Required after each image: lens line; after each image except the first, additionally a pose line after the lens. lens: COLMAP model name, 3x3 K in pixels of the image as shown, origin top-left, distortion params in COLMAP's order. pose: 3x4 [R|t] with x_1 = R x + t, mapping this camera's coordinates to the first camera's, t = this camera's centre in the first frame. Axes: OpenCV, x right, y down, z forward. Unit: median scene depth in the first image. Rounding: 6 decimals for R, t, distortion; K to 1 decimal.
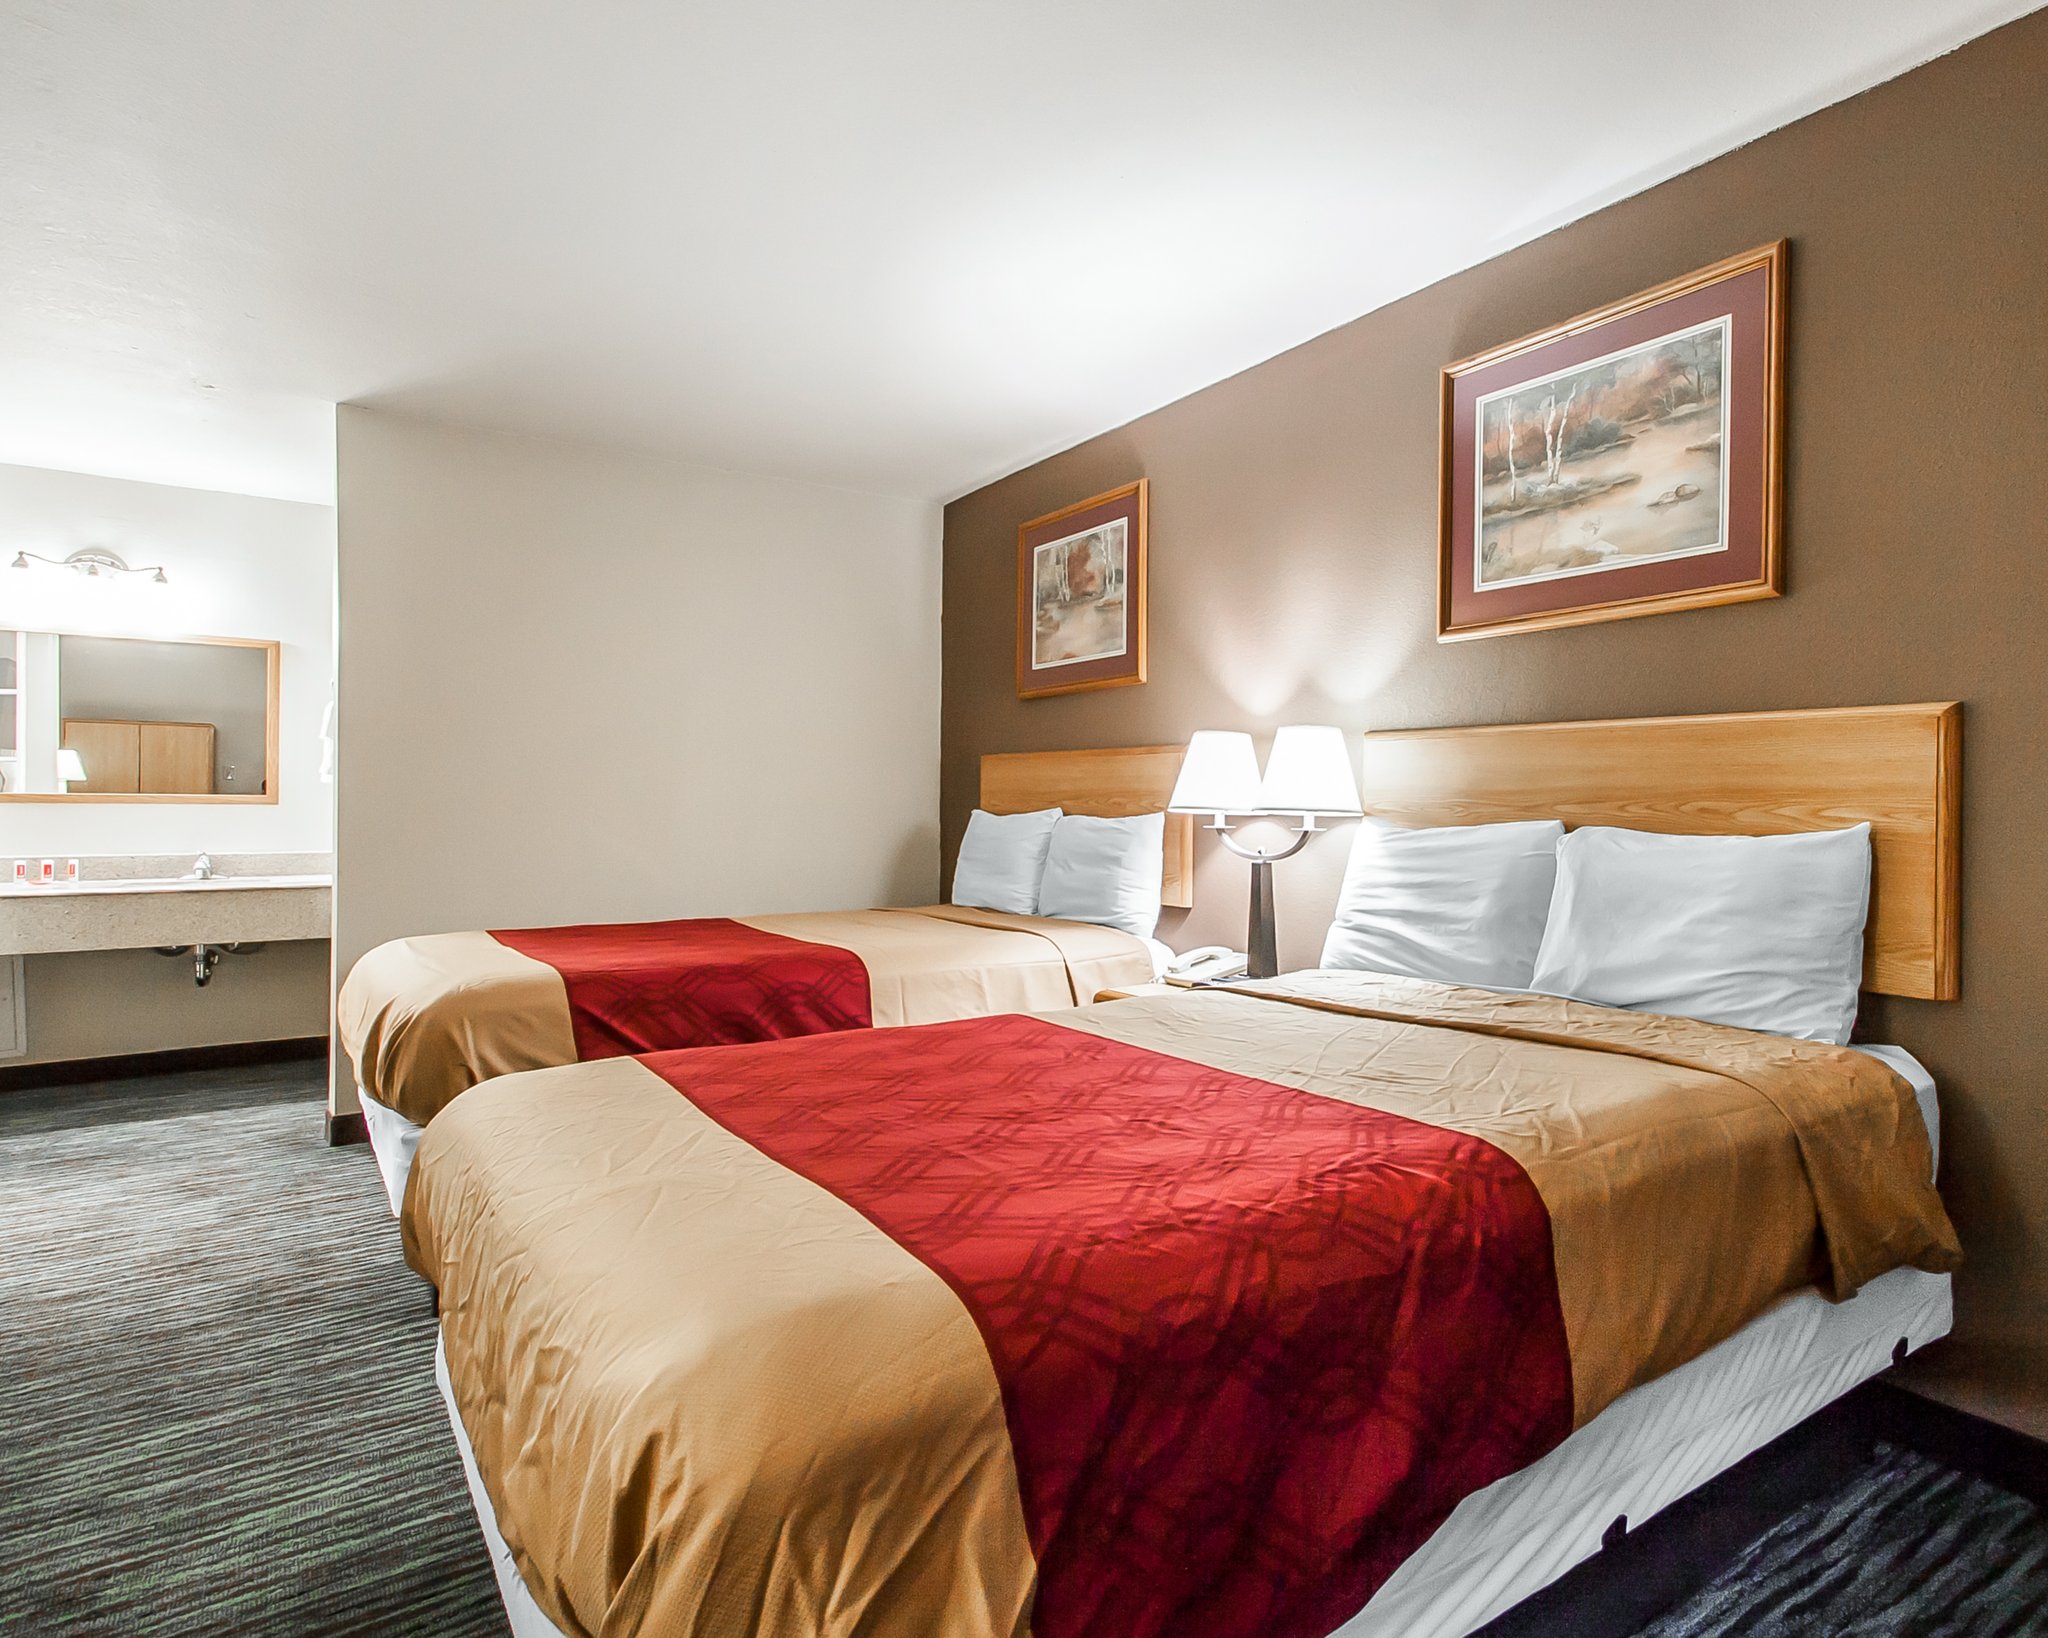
lens RADIAL K [[1132.0, 0, 1024.0], [0, 1132.0, 819.0], [0, 0, 1]] dist [0.001073, 0.000967]
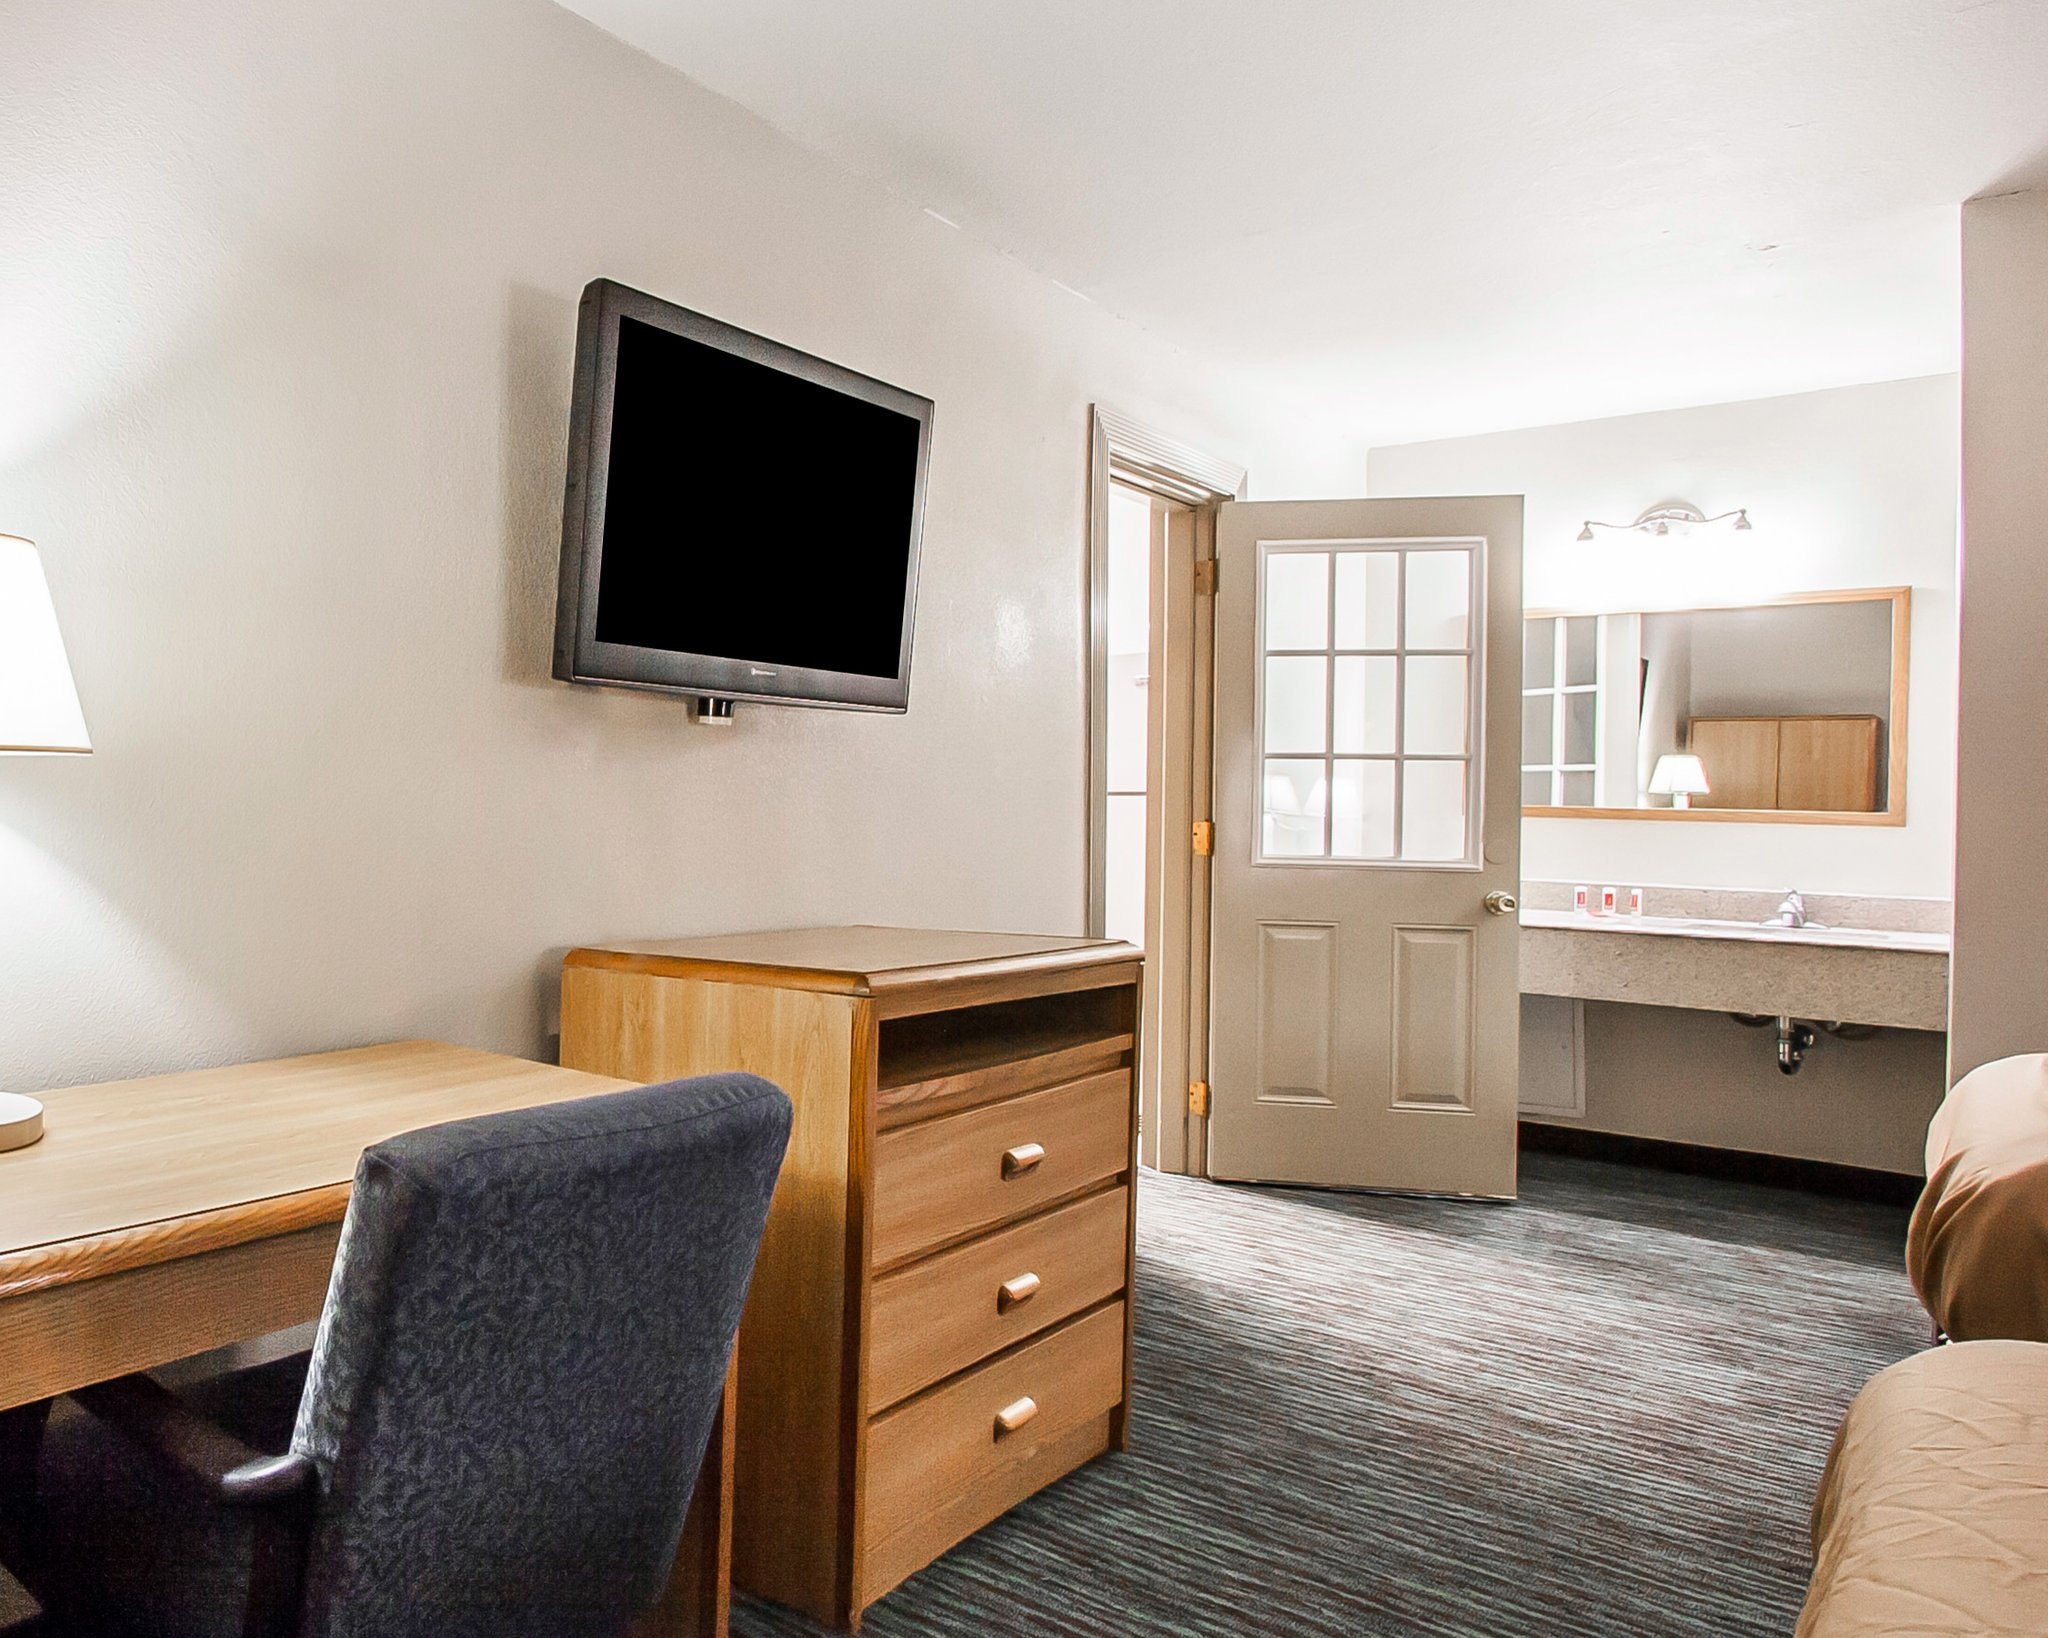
lens RADIAL K [[1477.6, 0, 1023.4], [0, 1477.6, 812.6], [0, 0, 1]] dist [-0.008953, -0.001121]
pose [[0.250676, 0.005762, -0.968054, 0.074204], [-0.032281, 0.999476, -0.002410, -0.002395], [0.967533, 0.031854, 0.250731, 0.314083]]
